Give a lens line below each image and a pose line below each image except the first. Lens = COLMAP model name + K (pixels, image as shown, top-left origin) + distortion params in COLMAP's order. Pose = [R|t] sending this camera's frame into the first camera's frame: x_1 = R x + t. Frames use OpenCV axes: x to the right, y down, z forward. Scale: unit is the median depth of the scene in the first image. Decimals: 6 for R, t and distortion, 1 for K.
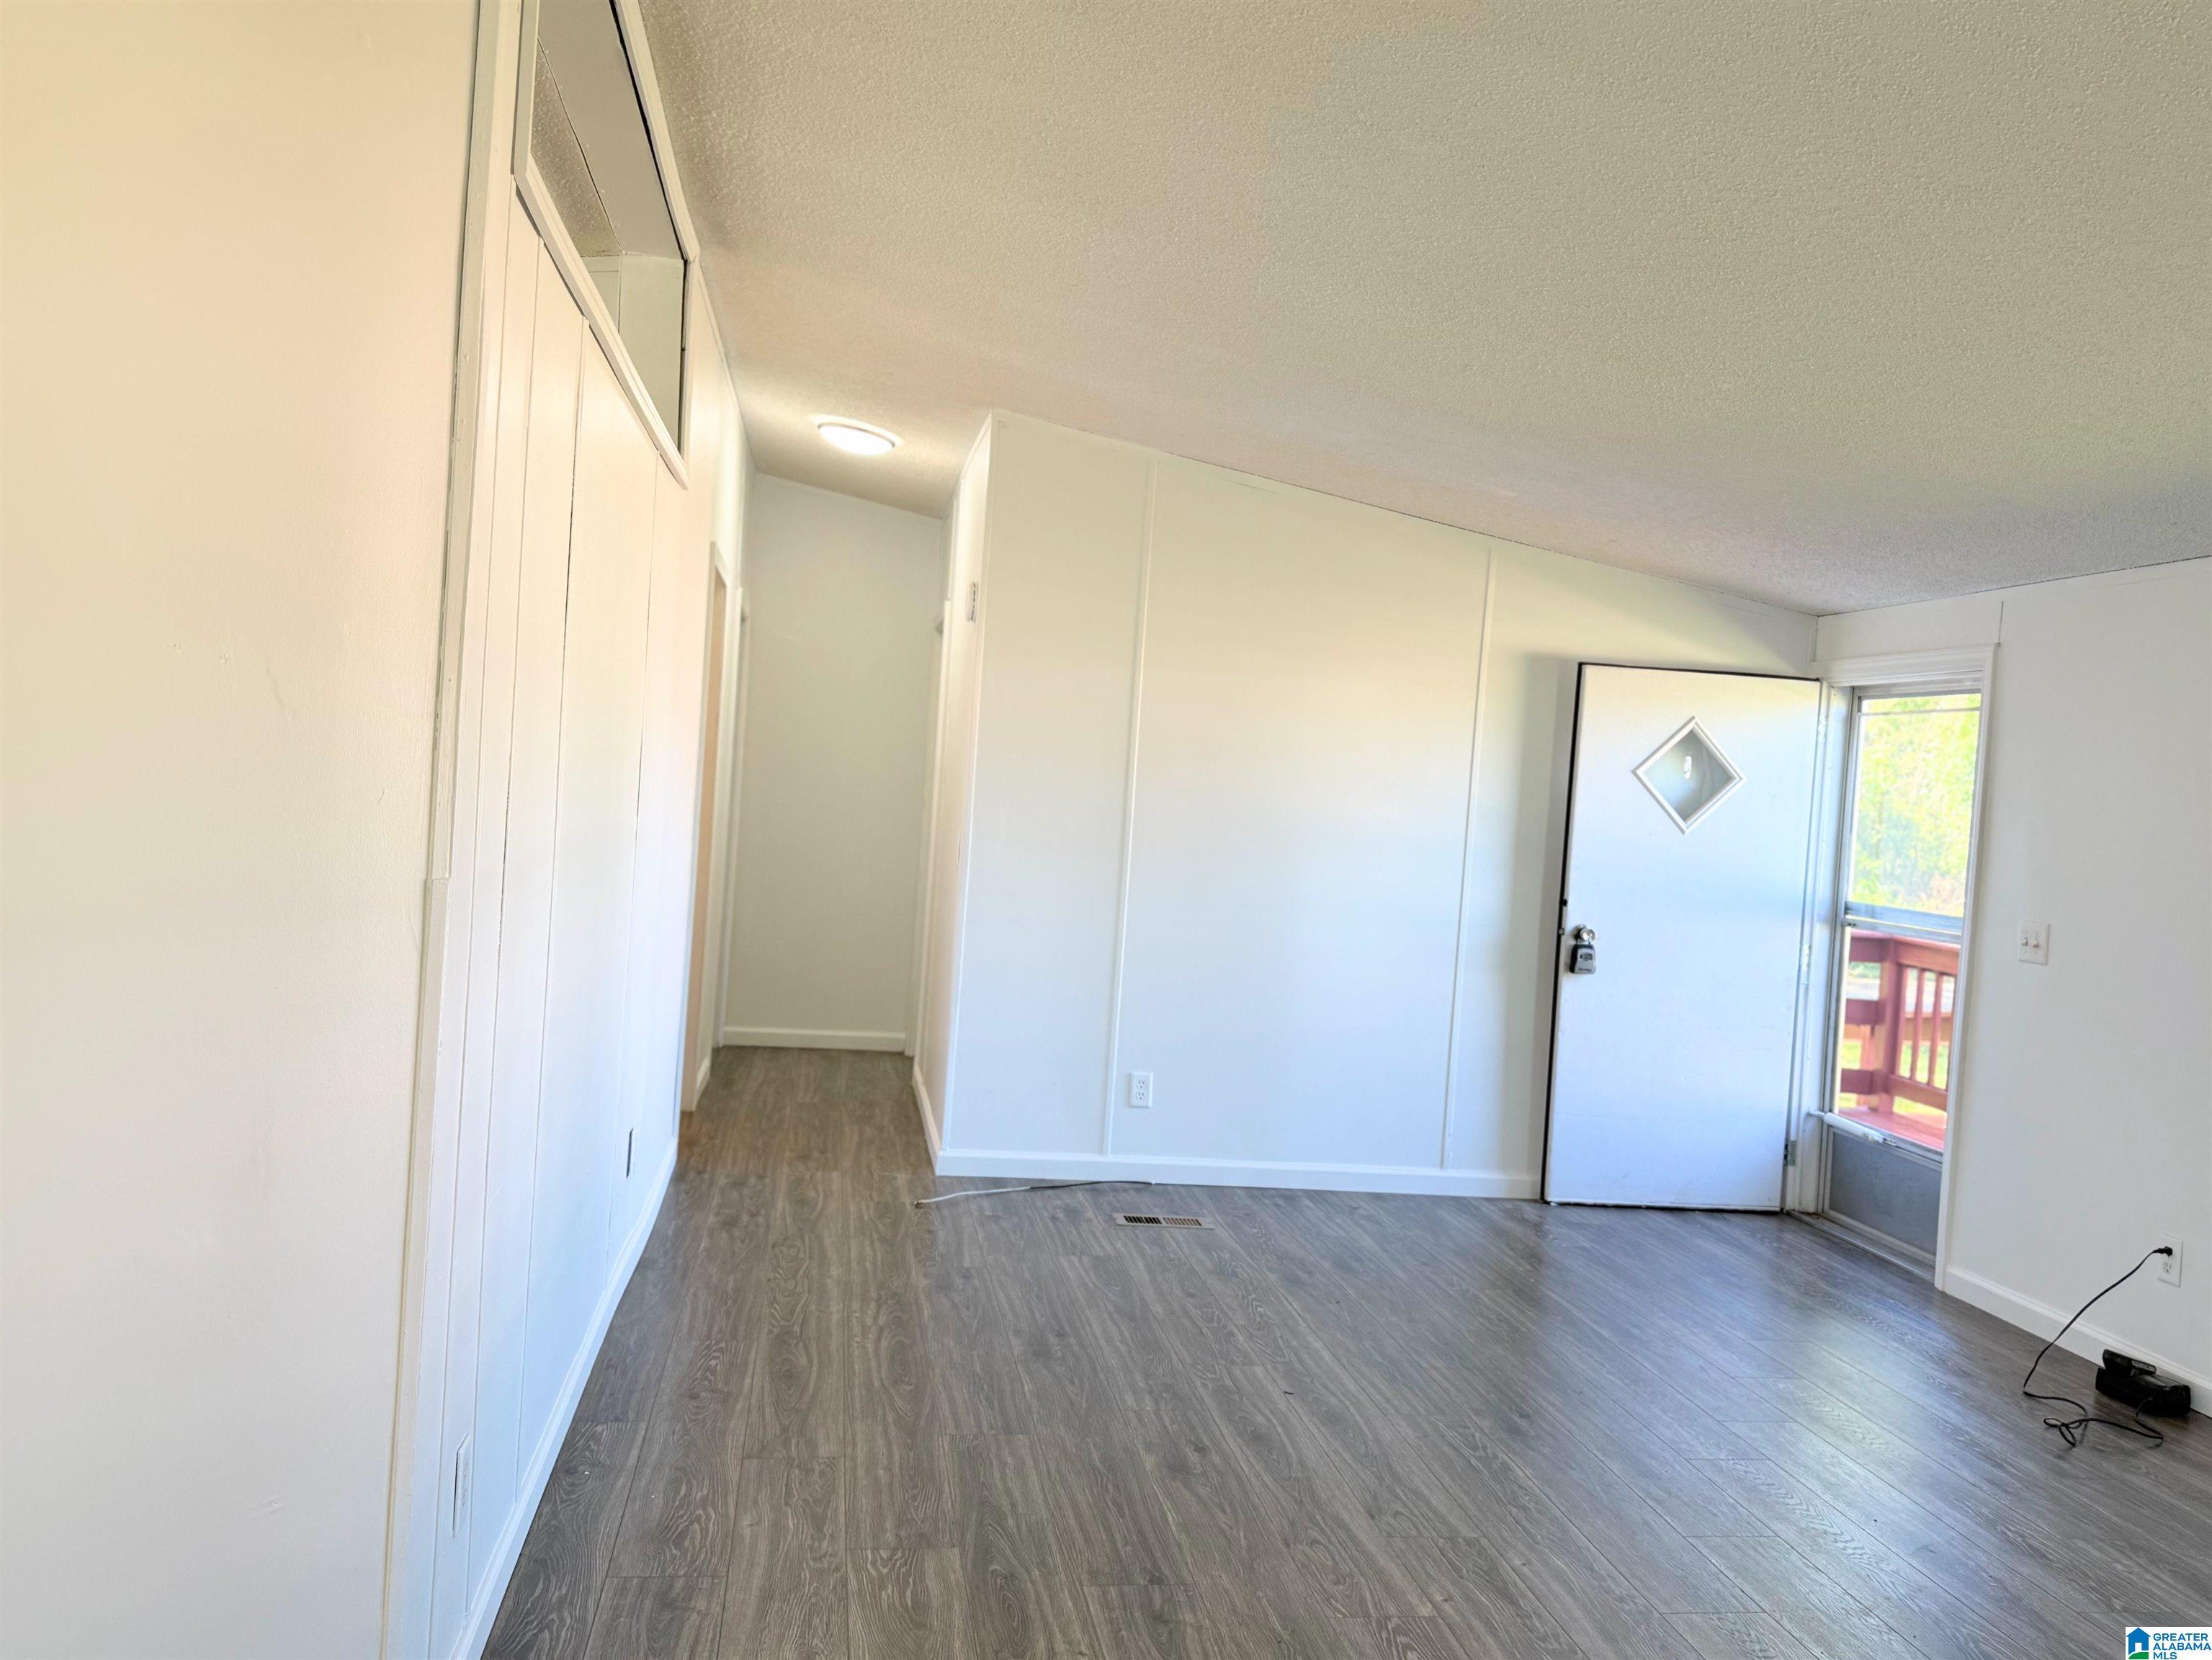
lens RADIAL K [[1731.7, 0, 1106.0], [0, 1731.7, 830.0], [0, 0, 1]] dist [0.114590, -0.170085]
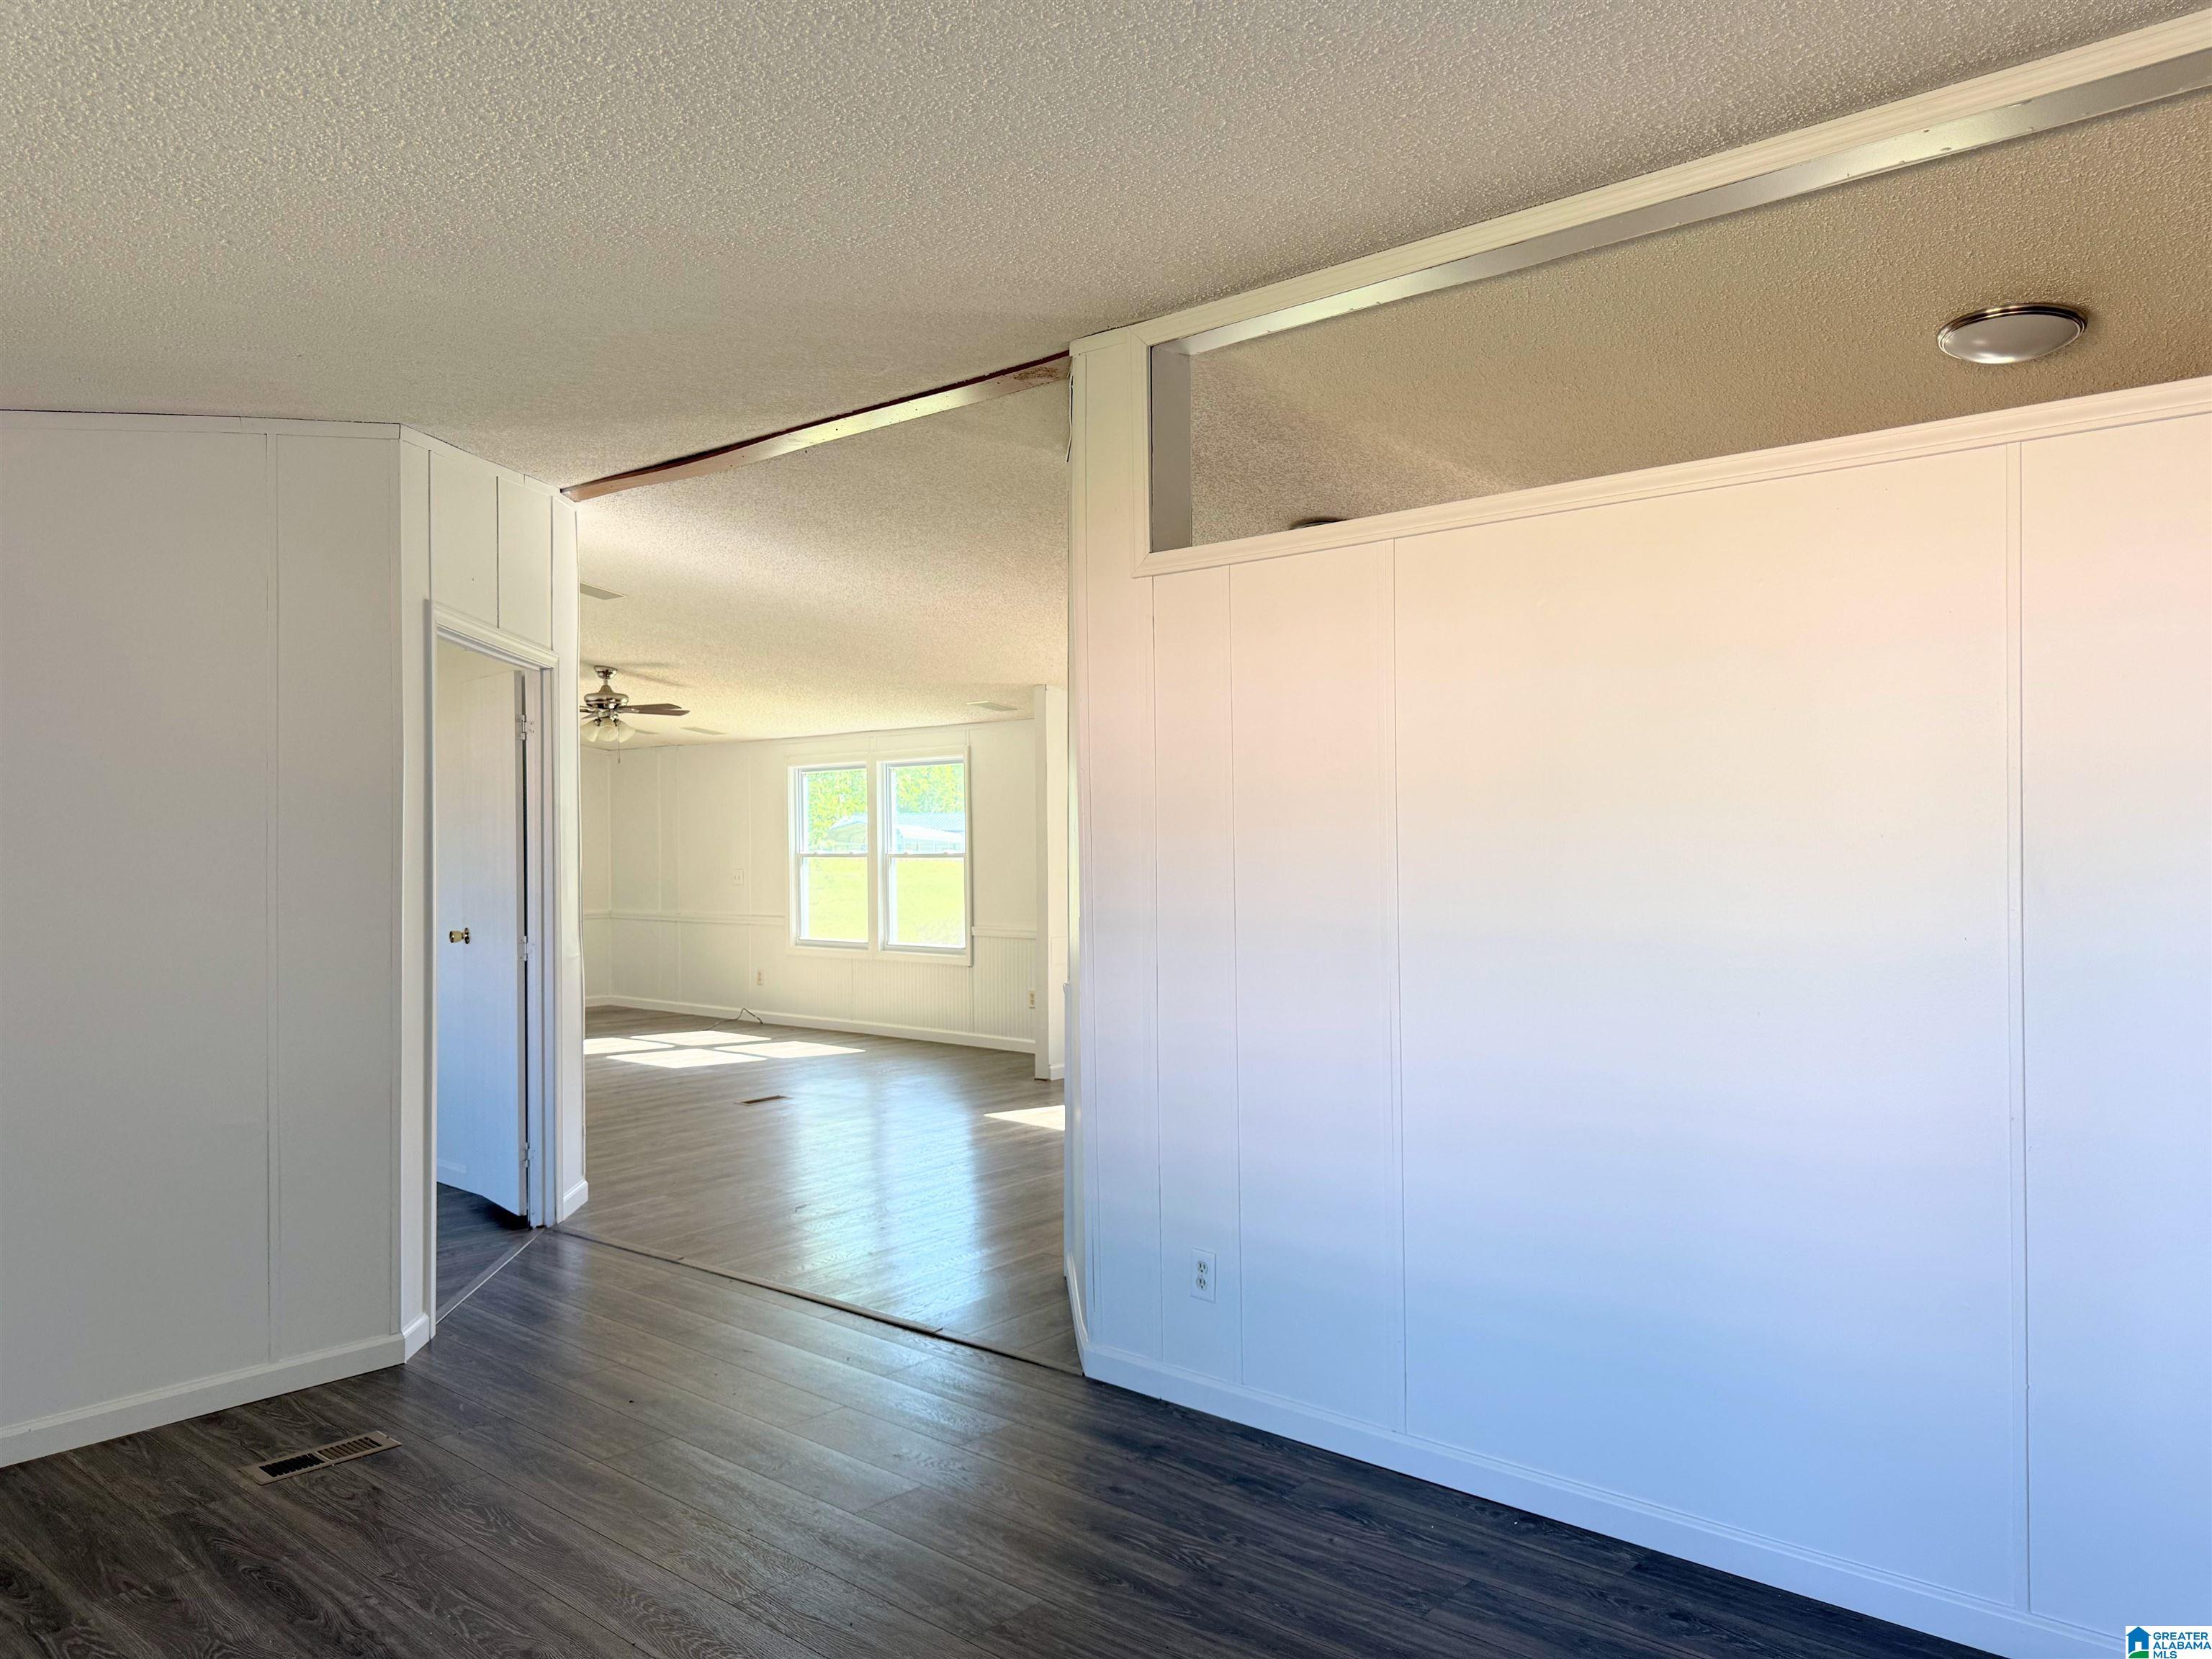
lens RADIAL K [[1545.0, 0, 1106.0], [0, 1545.0, 829.5], [0, 0, 1]] dist [0.071942, -0.122439]
pose [[-0.771069, -0.059846, -0.633933, 0.351089], [-0.058722, 0.998014, -0.022792, -0.016076], [0.634038, 0.019652, -0.773052, 1.031870]]
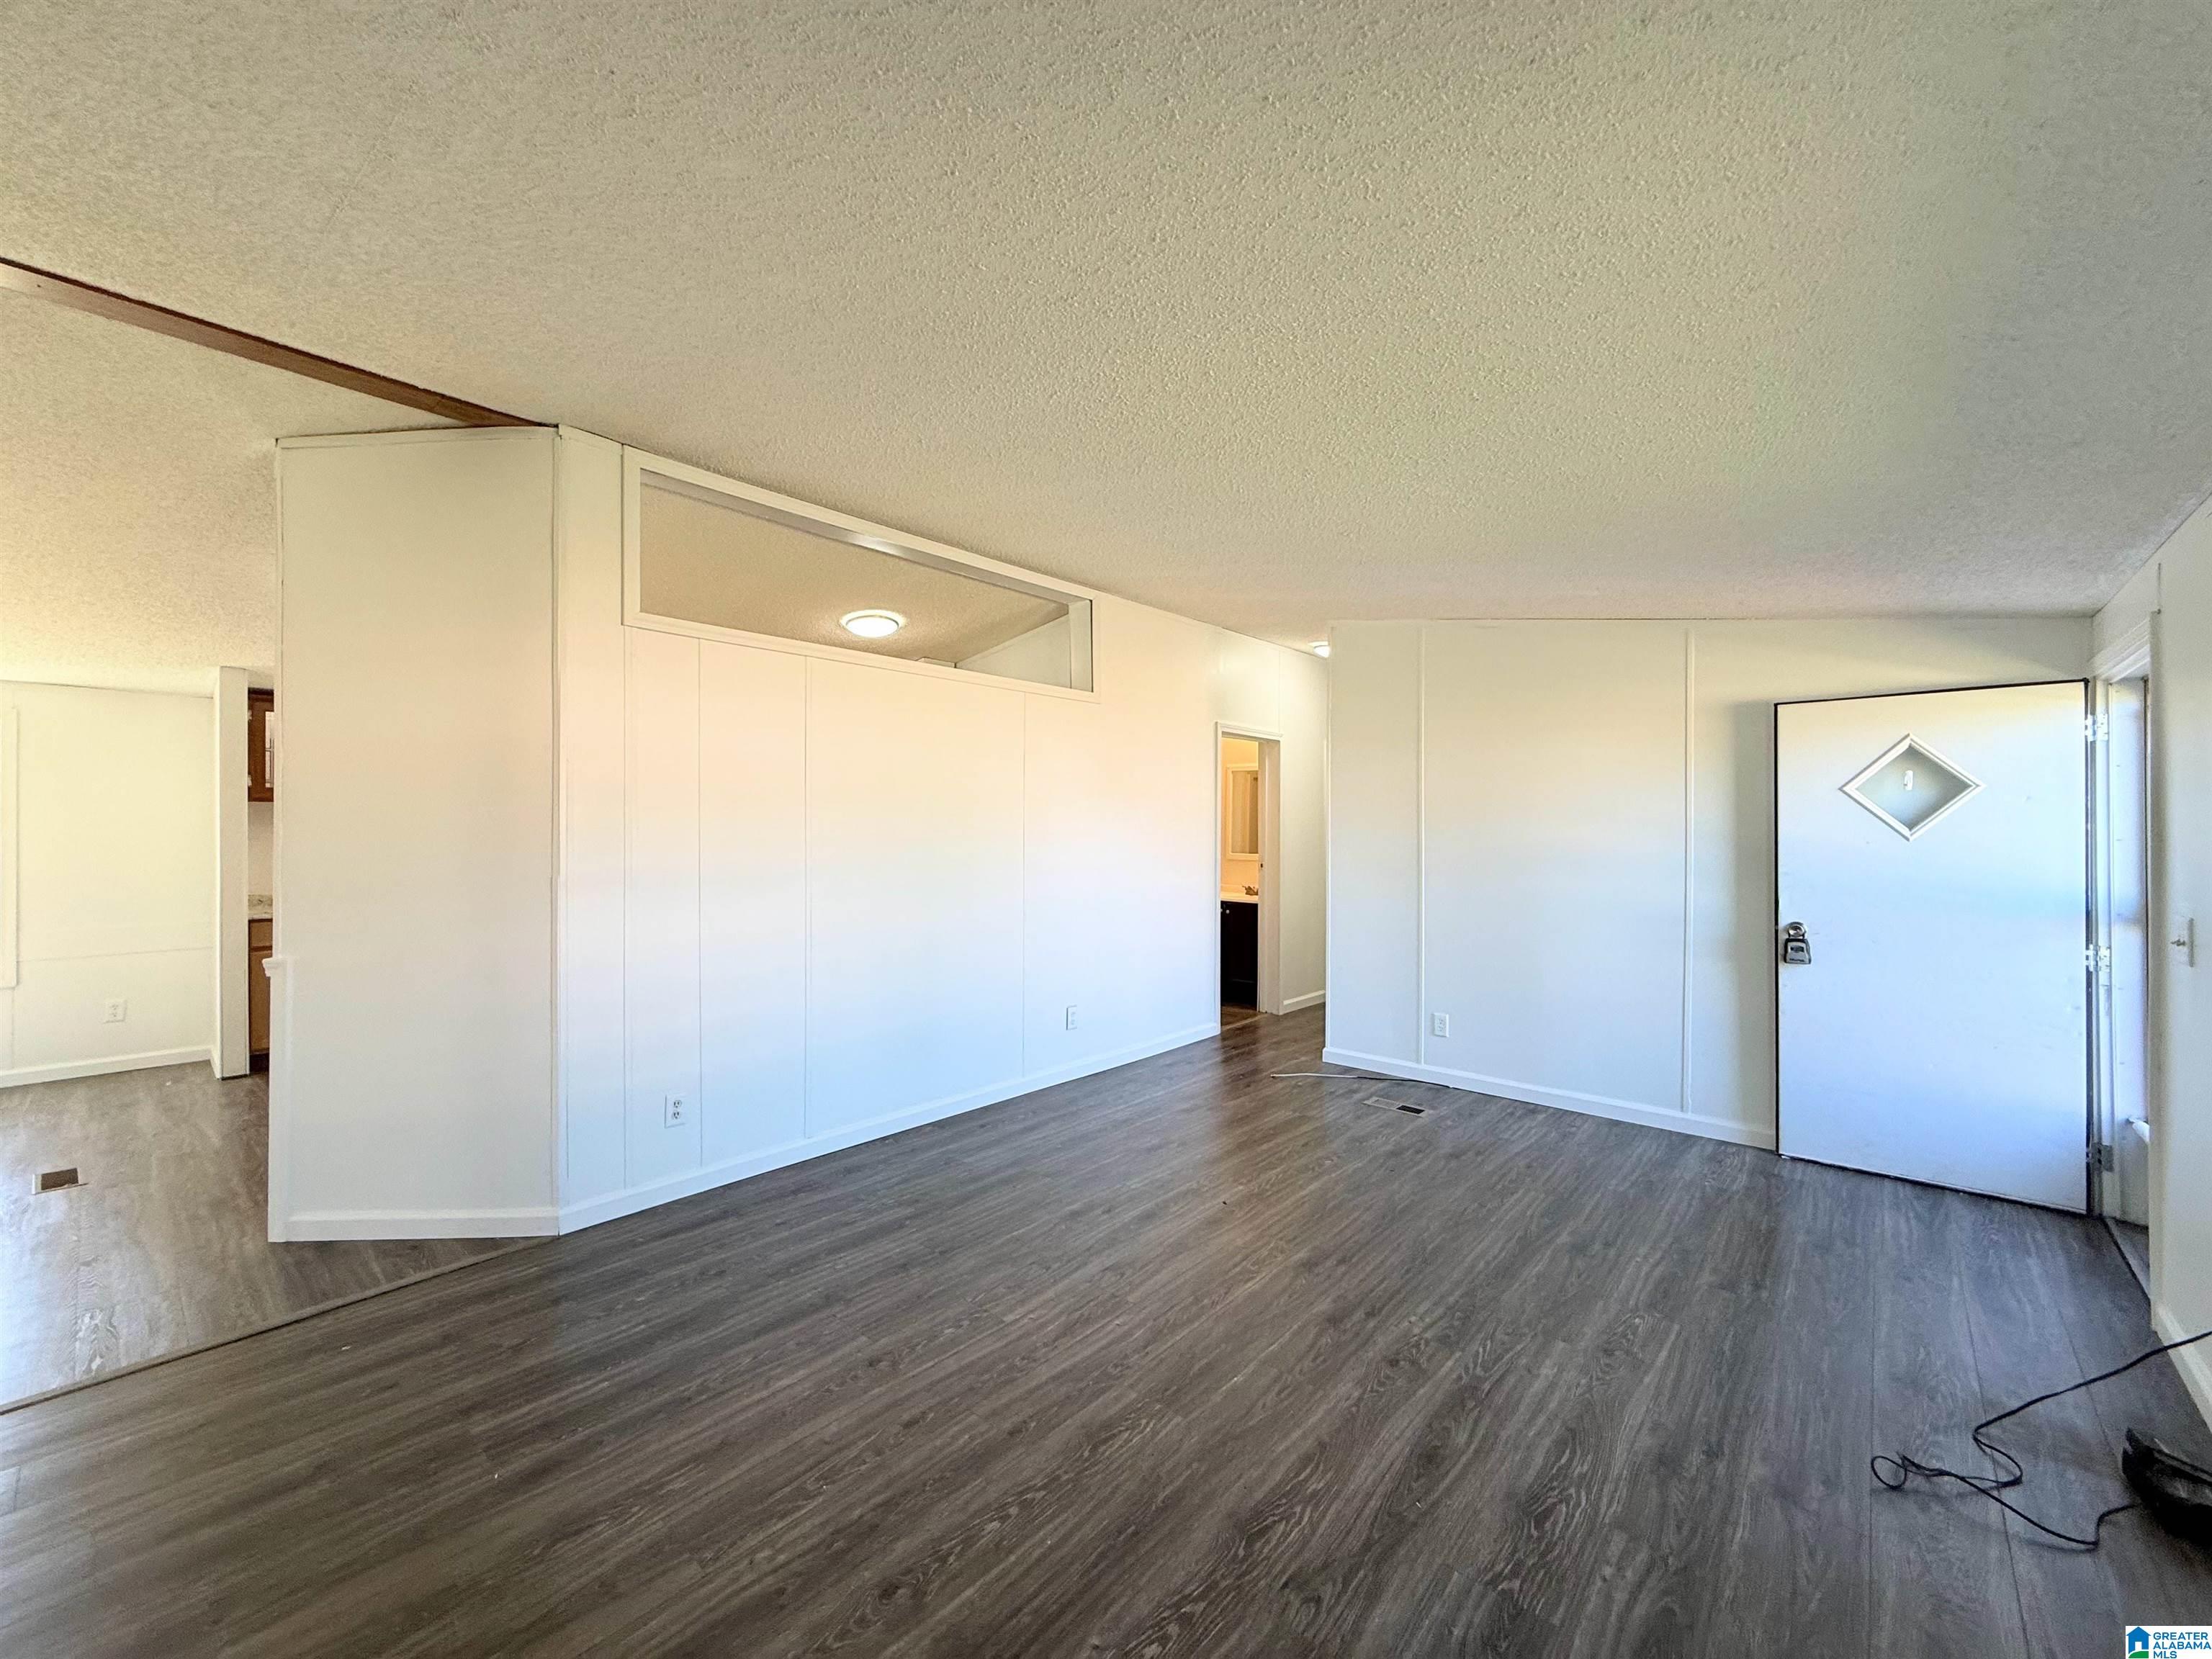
lens RADIAL K [[877.9, 0, 1106.0], [0, 877.9, 829.5], [0, 0, 1]] dist [-0.000608, 0.000701]
pose [[0.638163, -0.068237, -0.766871, 0.522902], [0.020475, 0.997216, -0.071694, 0.029993], [0.769629, 0.030051, 0.637784, 0.311881]]
